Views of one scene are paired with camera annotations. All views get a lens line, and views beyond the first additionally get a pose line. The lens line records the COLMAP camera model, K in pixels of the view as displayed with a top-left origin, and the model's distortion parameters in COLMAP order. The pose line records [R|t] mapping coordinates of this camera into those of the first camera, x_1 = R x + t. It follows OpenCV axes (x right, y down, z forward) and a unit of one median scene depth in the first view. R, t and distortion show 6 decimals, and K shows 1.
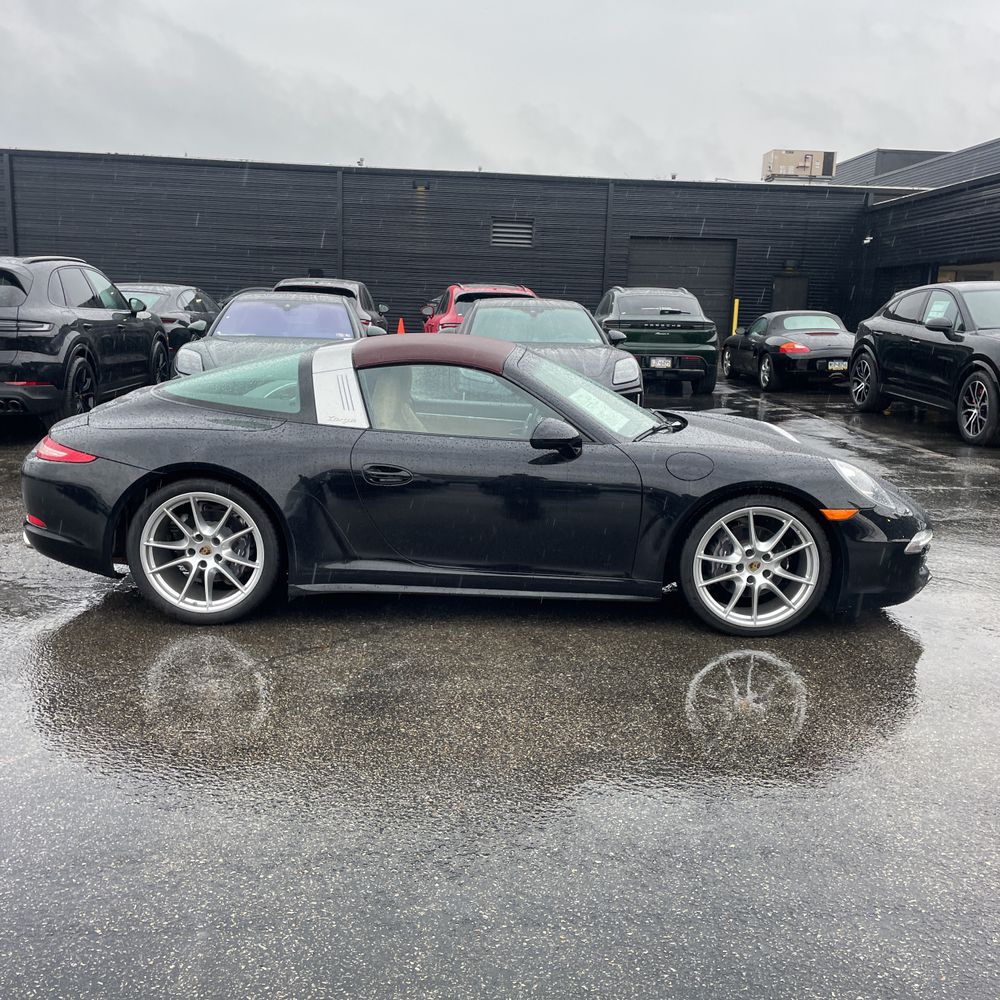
lens RADIAL K [[1001.7, 0, 510.8], [0, 1001.7, 500.9], [0, 0, 1]] dist [0.110359, -0.152333]
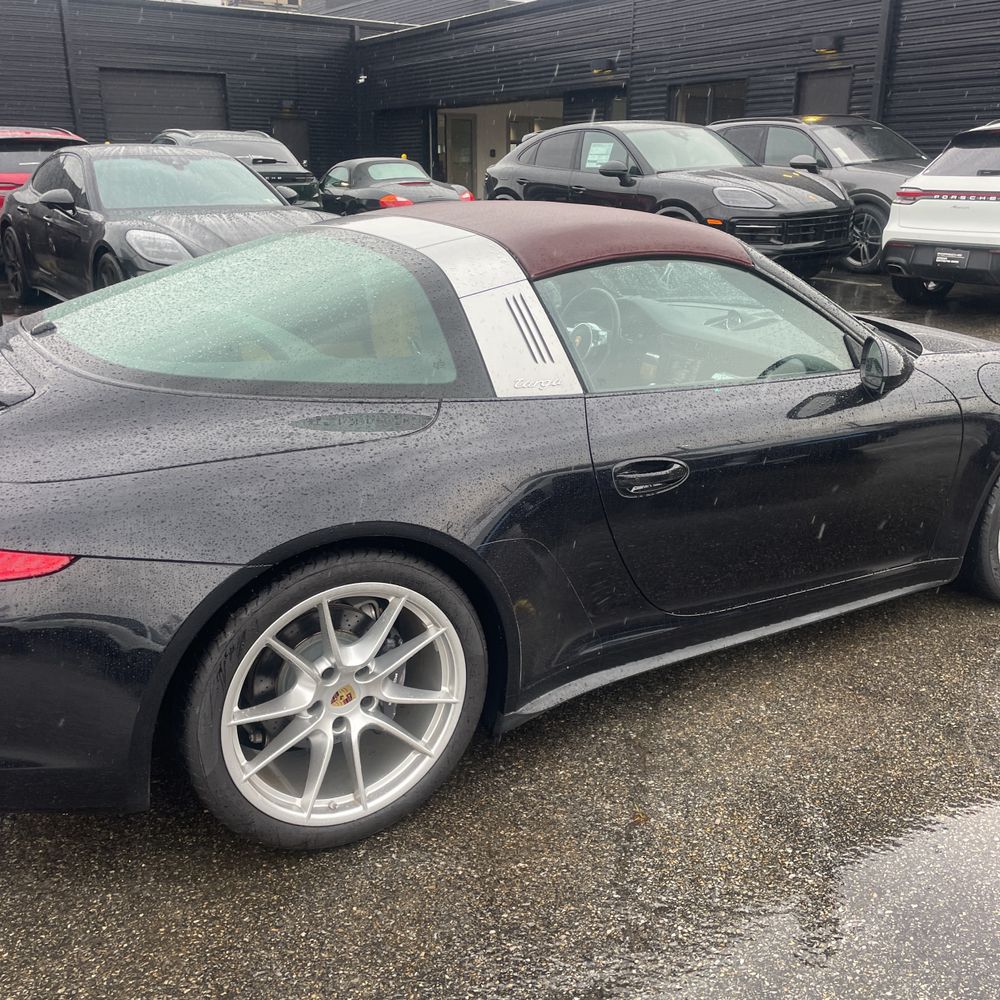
lens RADIAL K [[1007.8, 0, 491.6], [0, 1007.8, 502.2], [0, 0, 1]] dist [0.088391, -0.111933]
pose [[0.856952, -0.189235, 0.479398, -0.165951], [0.121362, 0.978091, 0.169145, -0.041114], [-0.500903, -0.086769, 0.861143, 0.205567]]
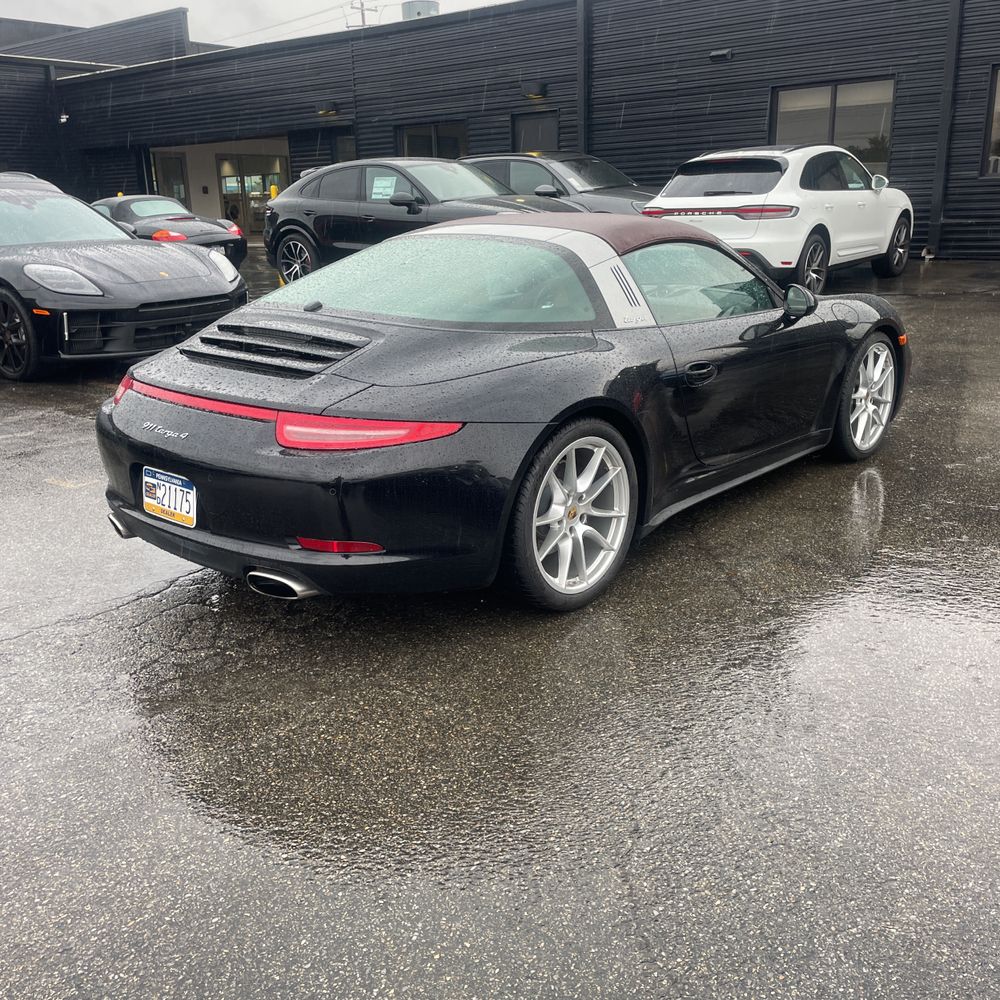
lens RADIAL K [[1007.8, 0, 491.6], [0, 1007.8, 502.2], [0, 0, 1]] dist [0.088391, -0.111933]
pose [[0.656524, -0.263385, 0.706827, -0.323308], [0.188794, 0.964609, 0.184084, -0.040925], [-0.730296, 0.012590, 0.683015, 0.190497]]
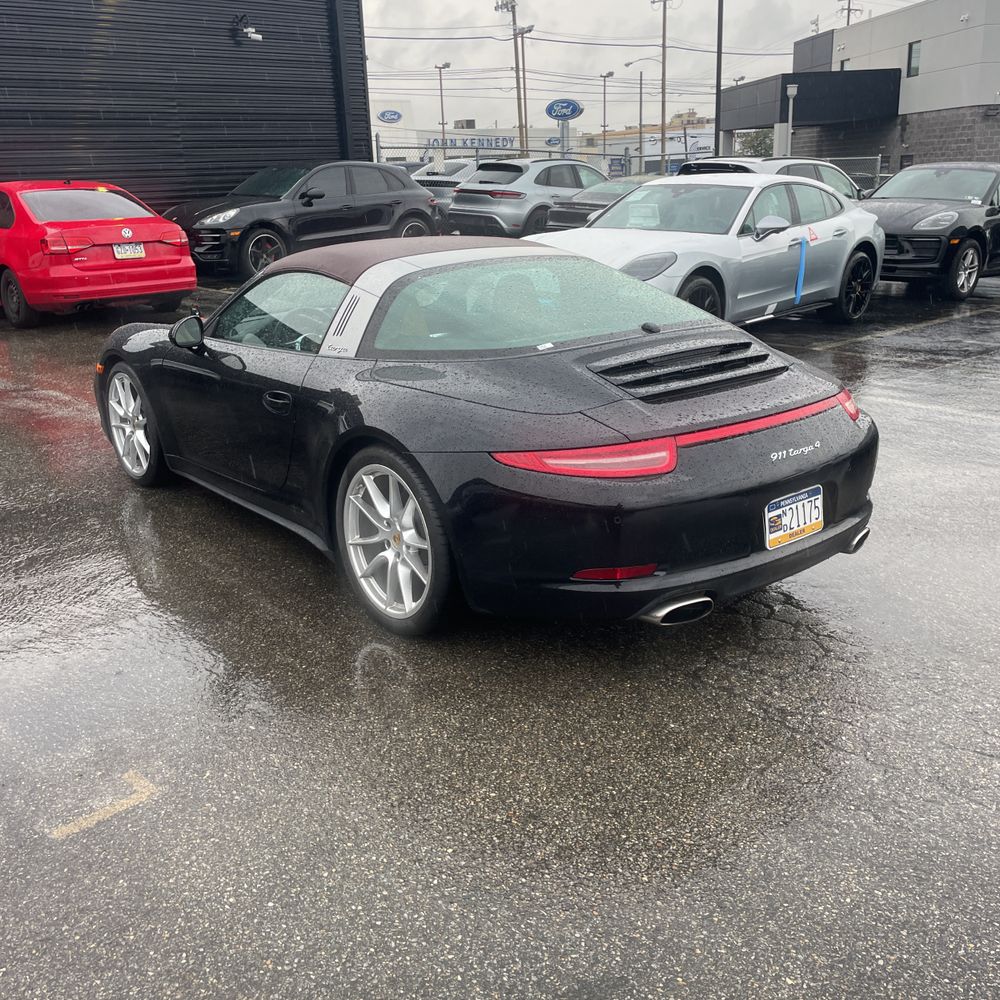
lens RADIAL K [[1007.8, 0, 491.6], [0, 1007.8, 502.2], [0, 0, 1]] dist [0.088391, -0.111933]
pose [[-0.637448, -0.245499, 0.730336, -0.331483], [0.161750, 0.884120, 0.438371, -0.137313], [-0.753324, 0.397571, -0.523871, 0.613398]]
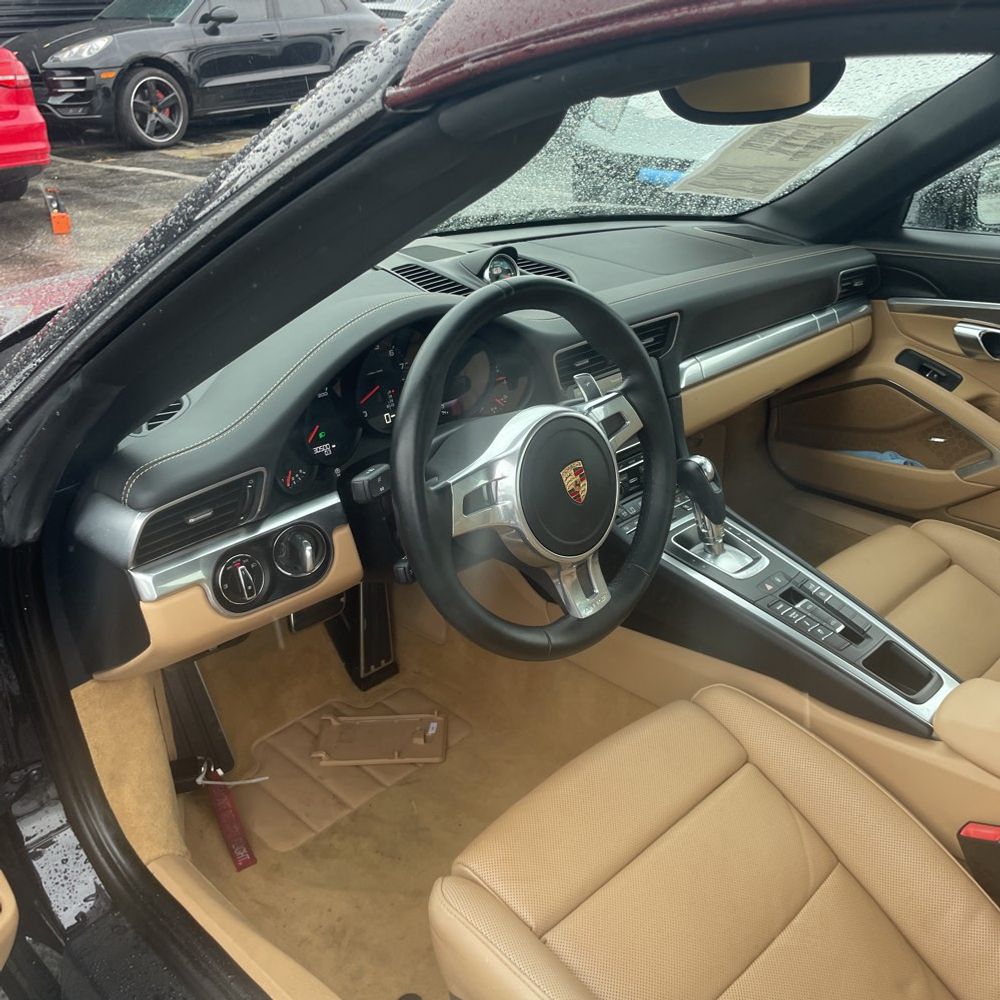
lens RADIAL K [[1007.8, 0, 491.6], [0, 1007.8, 502.2], [0, 0, 1]] dist [0.088391, -0.111933]
pose [[-0.710748, -0.304690, 0.634035, -0.037625], [0.145815, 0.817937, 0.556523, -0.075048], [-0.688168, 0.487999, -0.536919, 0.486799]]
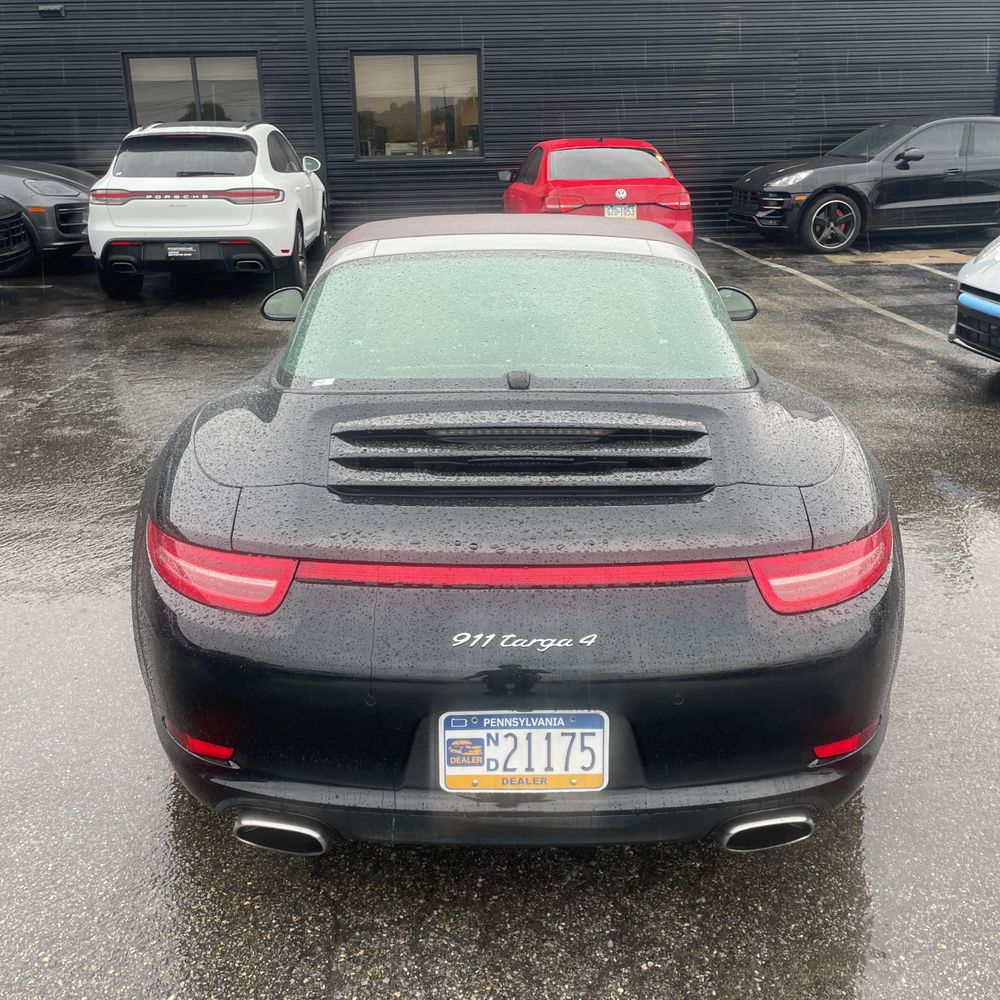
lens RADIAL K [[1007.8, 0, 491.6], [0, 1007.8, 502.2], [0, 0, 1]] dist [0.088391, -0.111933]
pose [[-0.006083, -0.354799, 0.934923, -0.316410], [0.205176, 0.914606, 0.348424, -0.093432], [-0.978706, 0.193943, 0.067233, 0.412763]]
